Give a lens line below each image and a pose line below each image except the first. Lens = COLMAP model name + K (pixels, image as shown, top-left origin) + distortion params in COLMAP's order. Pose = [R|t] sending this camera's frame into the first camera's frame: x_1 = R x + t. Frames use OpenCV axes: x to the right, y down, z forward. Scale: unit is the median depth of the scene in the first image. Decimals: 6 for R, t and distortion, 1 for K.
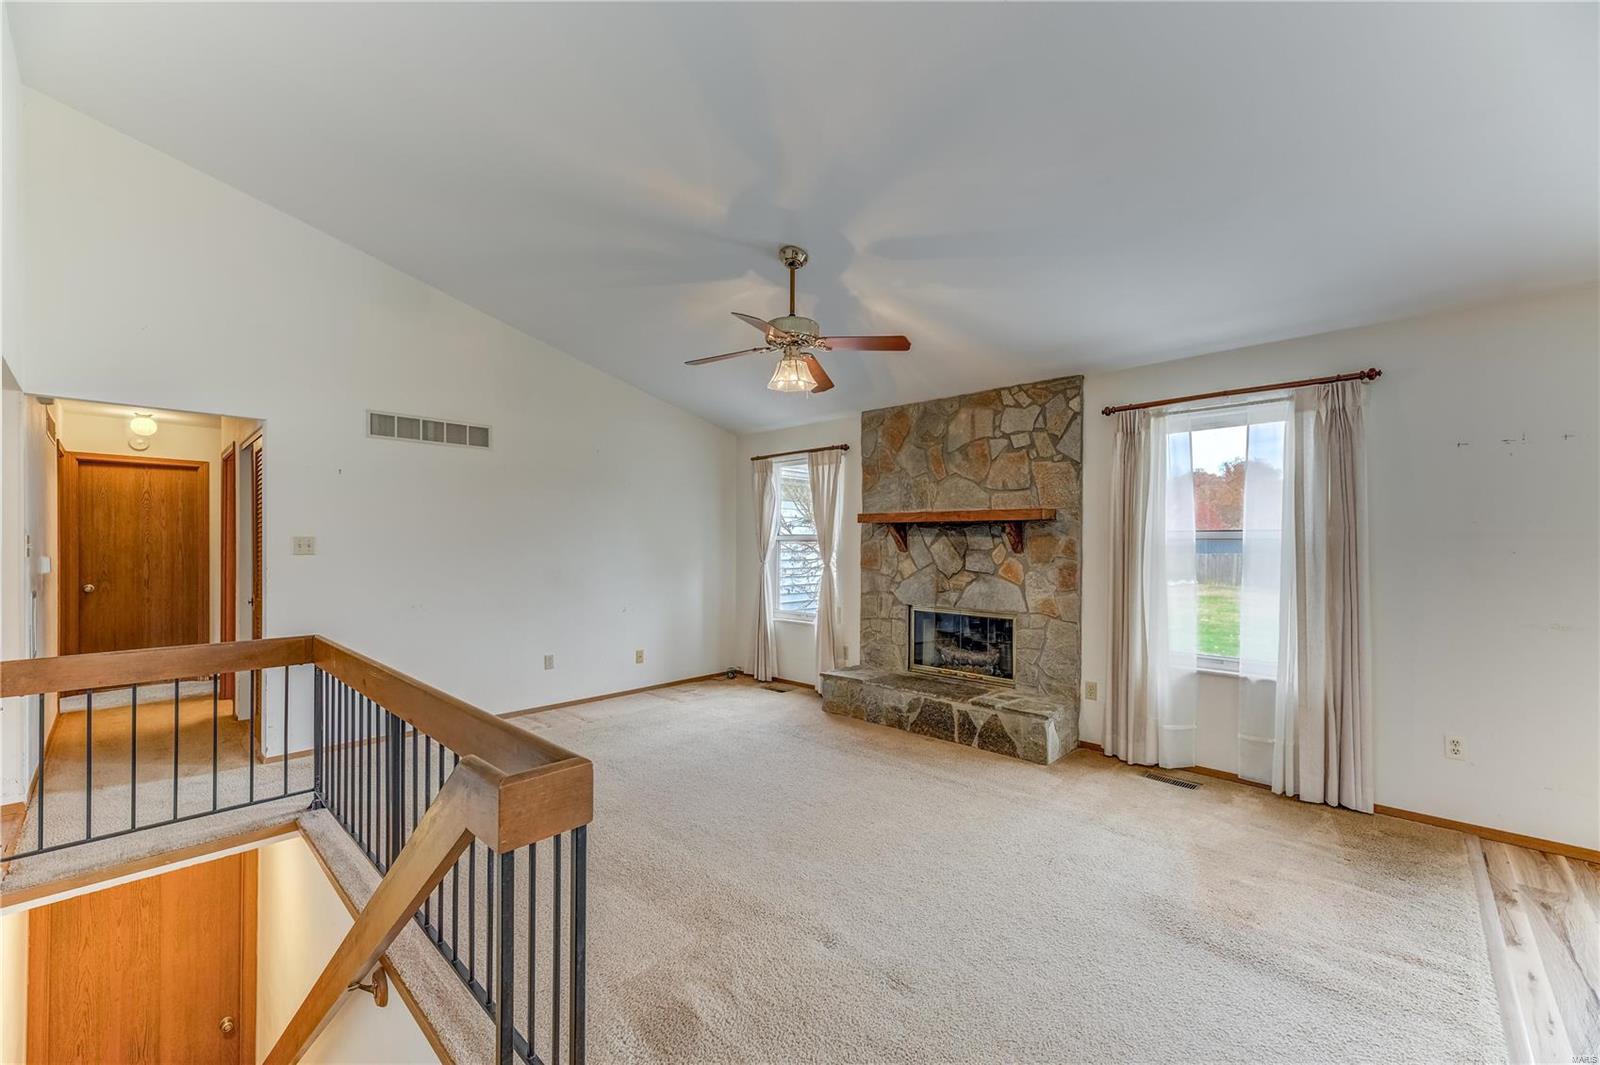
lens RADIAL K [[636.7, 0, 807.1], [0, 636.7, 544.4], [0, 0, 1]] dist [0.009398, -0.002290]
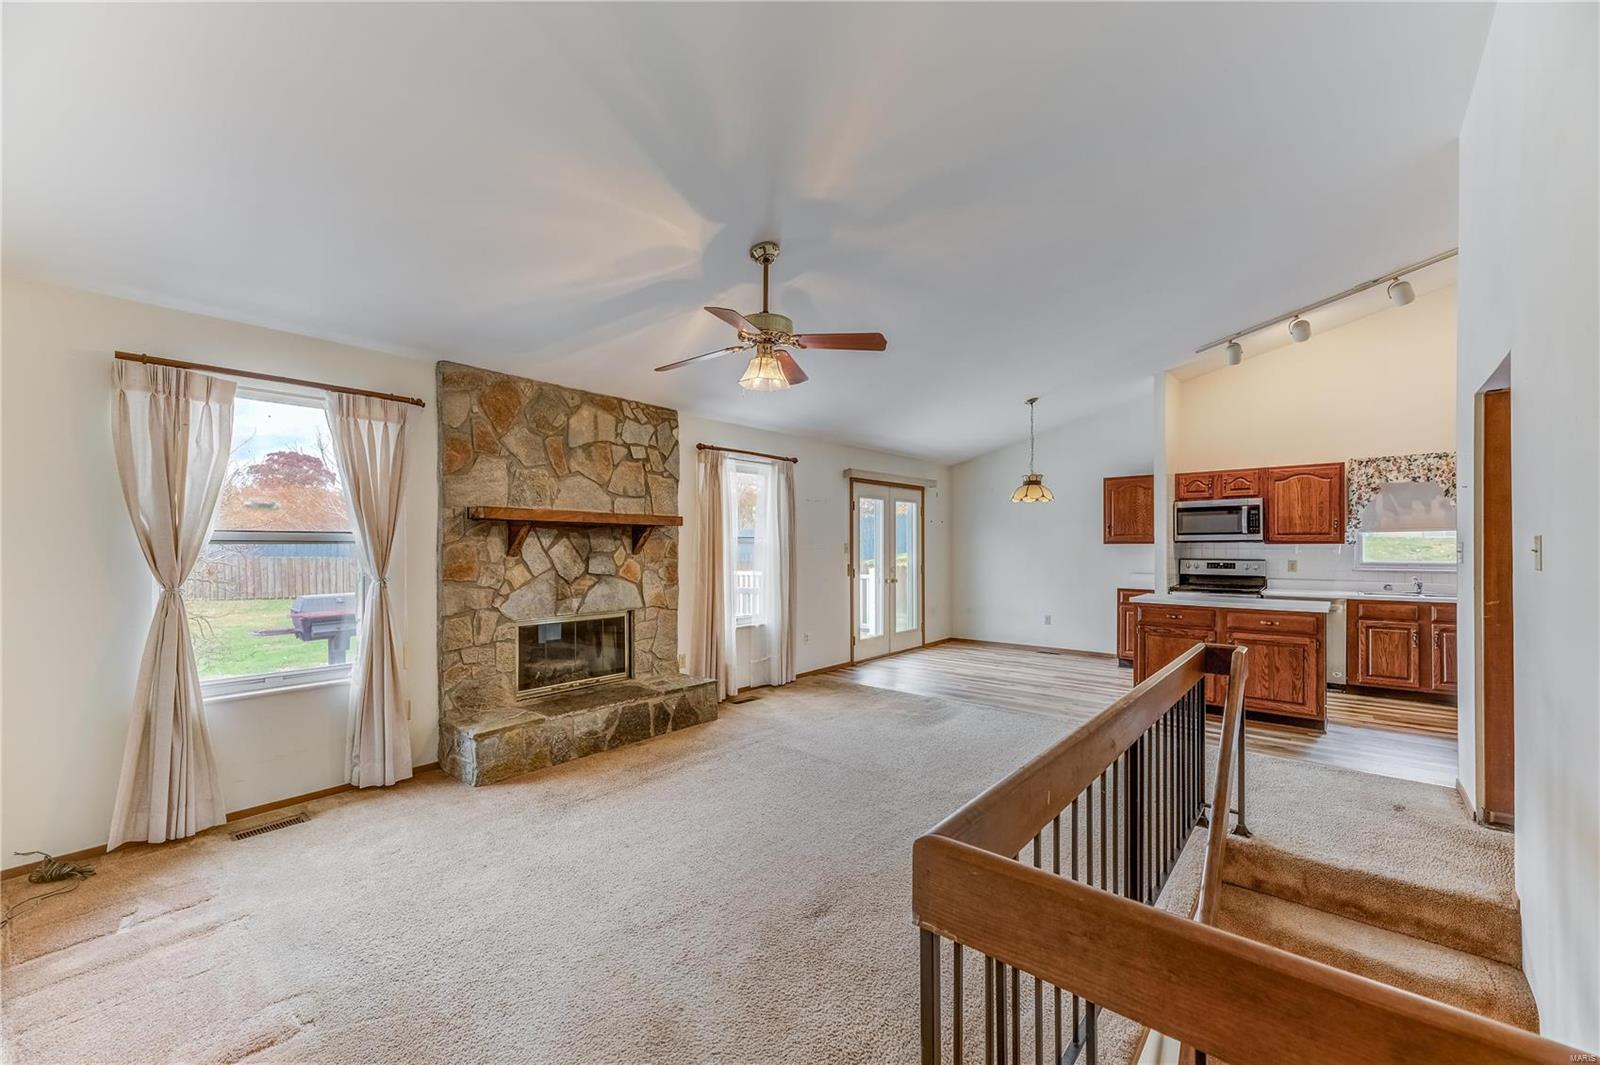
lens RADIAL K [[636.7, 0, 789.6], [0, 636.7, 543.8], [0, 0, 1]] dist [0.009398, -0.002290]
pose [[-0.049011, -0.000839, 0.998798, -0.798149], [0.001042, 0.999999, 0.000891, -0.005730], [-0.998798, 0.001084, -0.049010, 0.806870]]
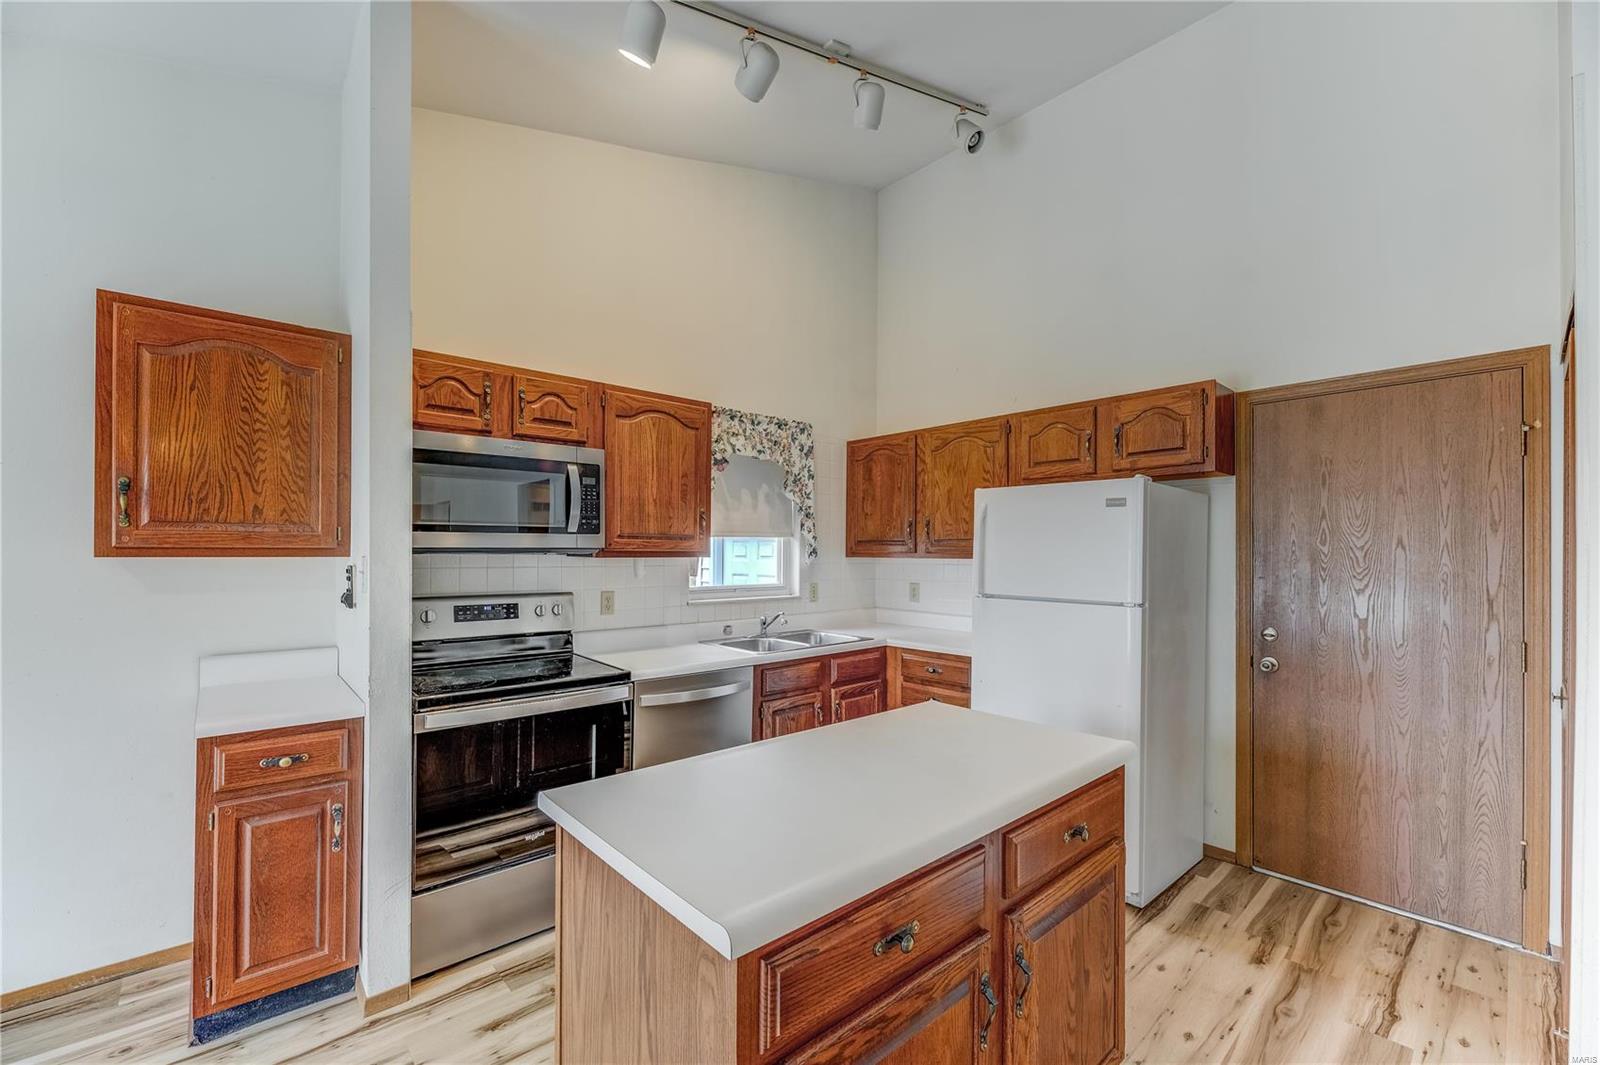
lens RADIAL K [[636.7, 0, 780.7], [0, 636.7, 558.7], [0, 0, 1]] dist [0.009398, -0.002290]
pose [[-0.995022, -0.006636, 0.099432, 0.366949], [-0.005897, 0.999953, 0.007733, -0.007670], [-0.099478, 0.007108, -0.995014, 0.262386]]
